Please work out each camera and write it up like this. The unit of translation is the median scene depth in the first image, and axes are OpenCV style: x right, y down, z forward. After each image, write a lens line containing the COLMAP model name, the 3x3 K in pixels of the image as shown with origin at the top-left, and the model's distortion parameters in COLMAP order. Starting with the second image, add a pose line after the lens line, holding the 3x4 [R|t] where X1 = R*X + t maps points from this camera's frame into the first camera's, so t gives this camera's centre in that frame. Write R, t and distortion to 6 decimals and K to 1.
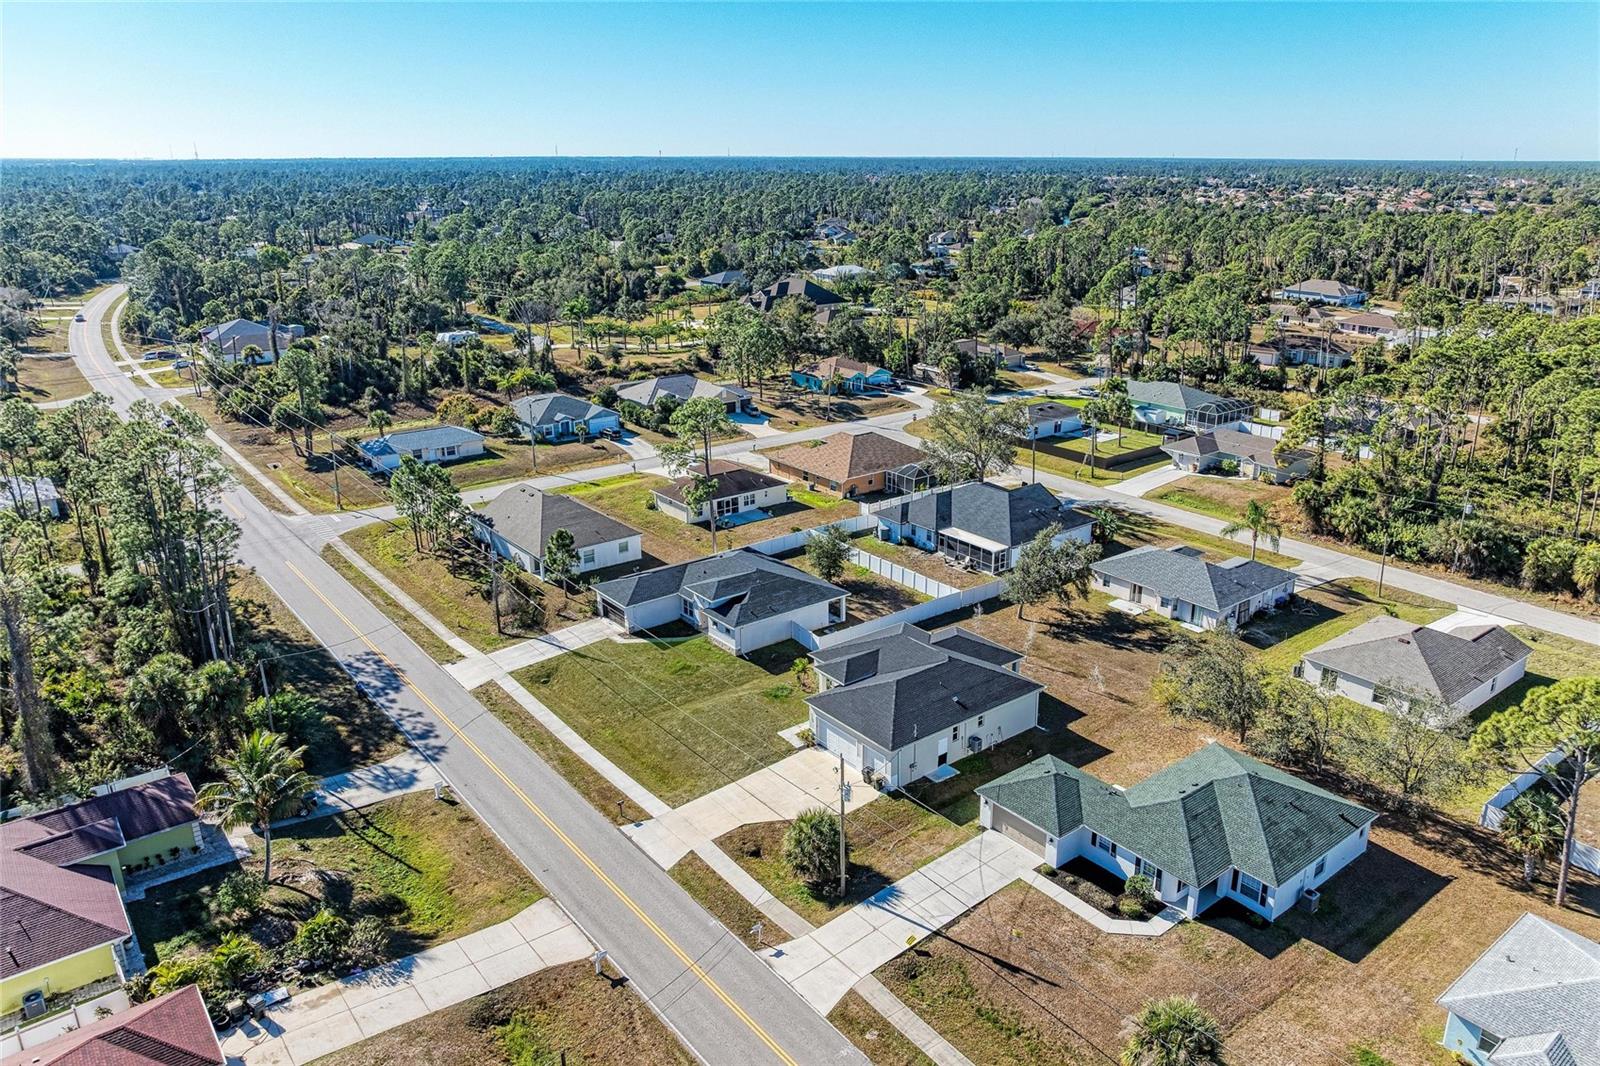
lens RADIAL K [[1126.7, 0, 818.6], [0, 1126.7, 512.9], [0, 0, 1]] dist [-0.003583, -0.028355]
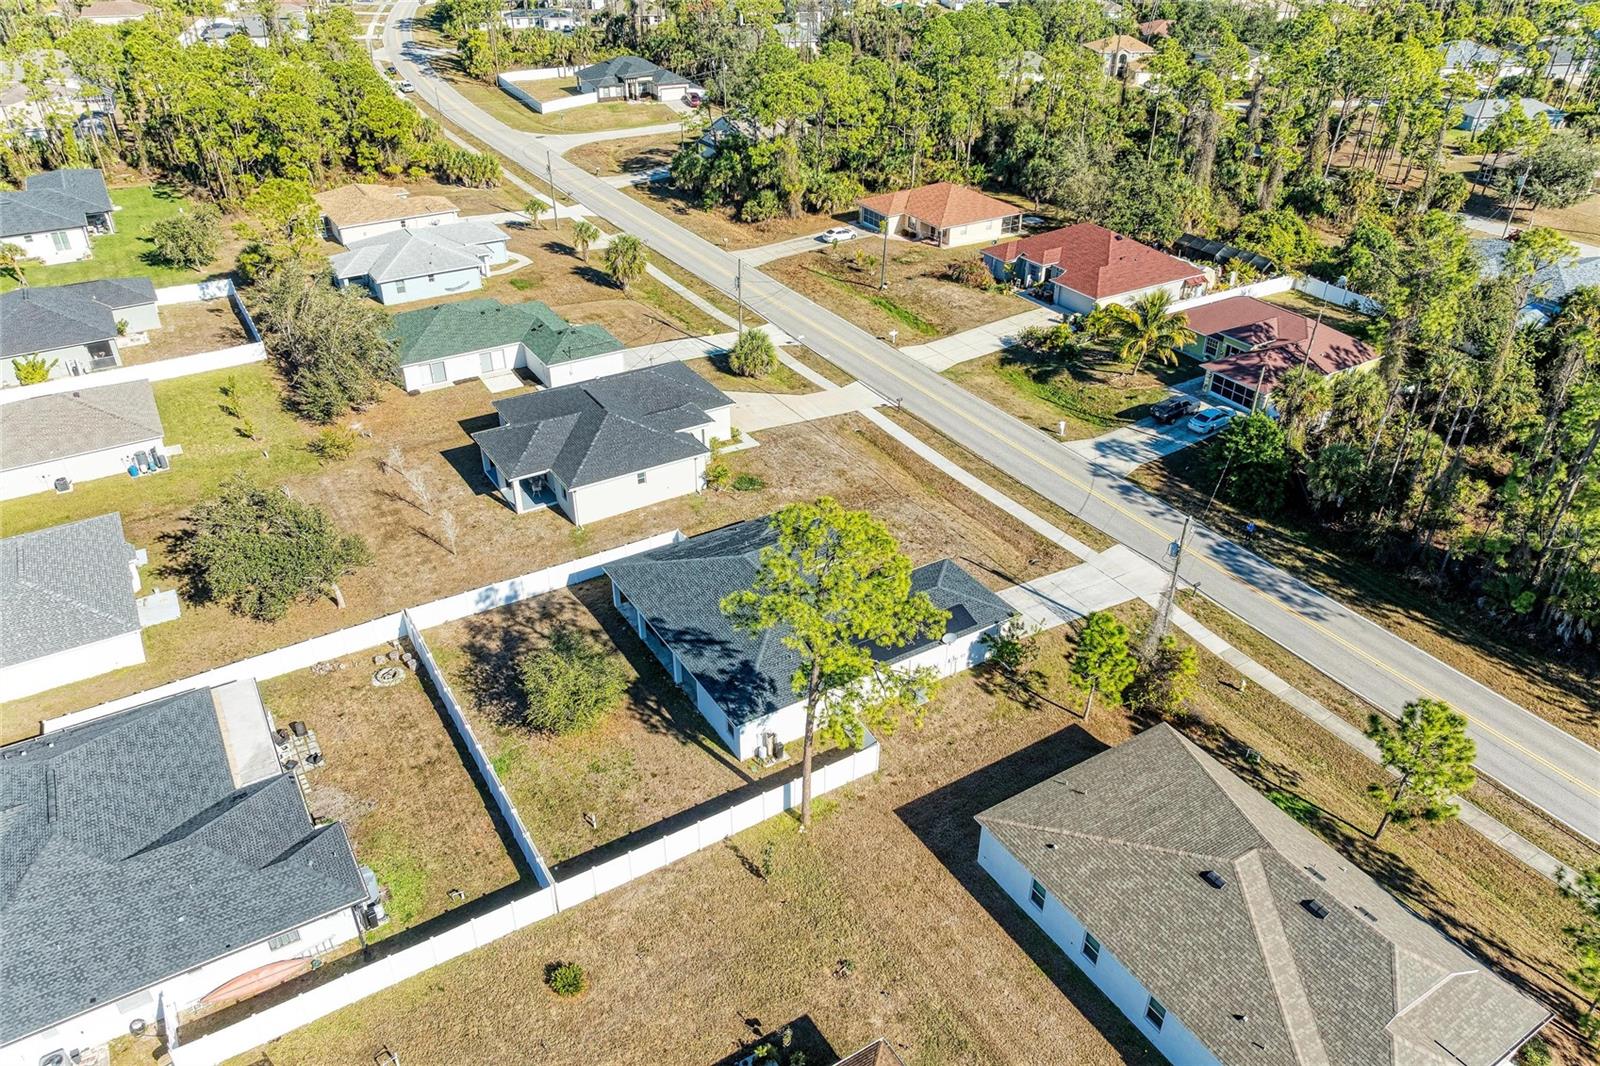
lens RADIAL K [[1131.3, 0, 800.0], [0, 1131.3, 533.0], [0, 0, 1]] dist [-0.004962, -0.037904]
pose [[-0.992486, -0.067871, 0.101805, -0.138551], [0.032698, 0.654663, 0.755214, -0.398451], [-0.117905, 0.752868, -0.647525, 1.314278]]
